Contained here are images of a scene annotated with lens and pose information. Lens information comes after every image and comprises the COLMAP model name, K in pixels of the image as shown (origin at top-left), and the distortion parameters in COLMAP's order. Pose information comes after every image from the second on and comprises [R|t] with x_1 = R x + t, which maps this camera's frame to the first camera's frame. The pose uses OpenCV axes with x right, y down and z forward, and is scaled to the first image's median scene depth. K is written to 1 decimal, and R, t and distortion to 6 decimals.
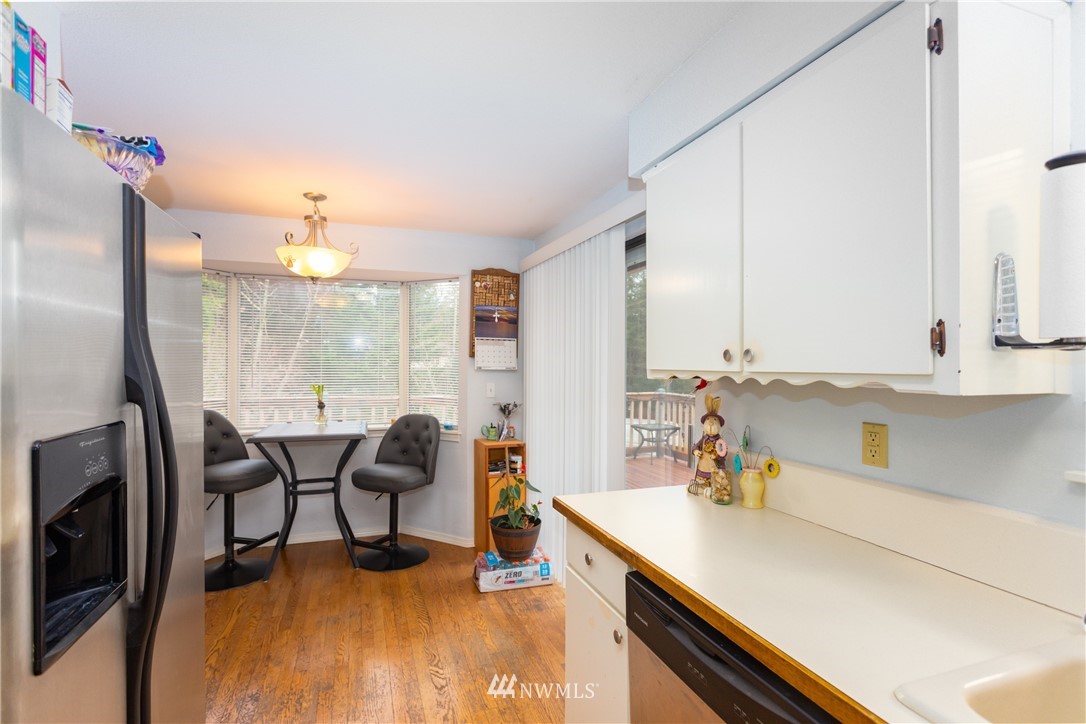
lens RADIAL K [[520.2, 0, 537.1], [0, 520.2, 360.2], [0, 0, 1]] dist [0.002105, 0.000555]
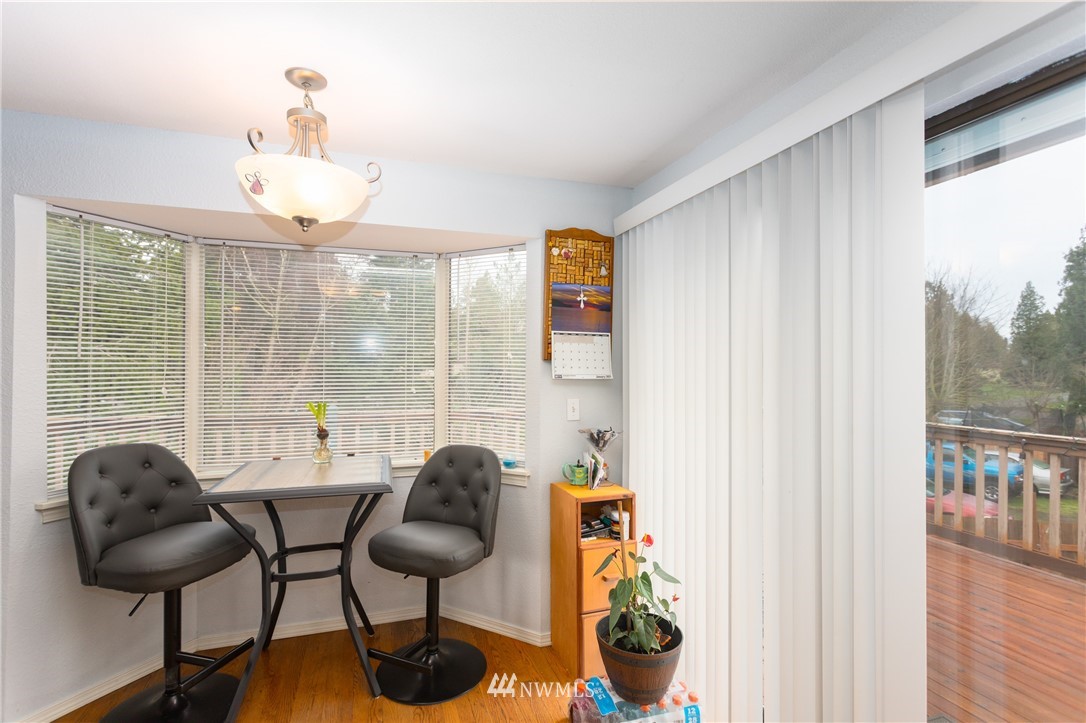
lens RADIAL K [[515.3, 0, 537.8], [0, 515.3, 362.8], [0, 0, 1]] dist [0.002029, 0.001127]
pose [[0.999831, -0.002837, -0.018136, -0.126602], [0.002706, 0.999970, -0.007286, 0.001750], [0.018157, 0.007236, 0.999809, 0.342761]]
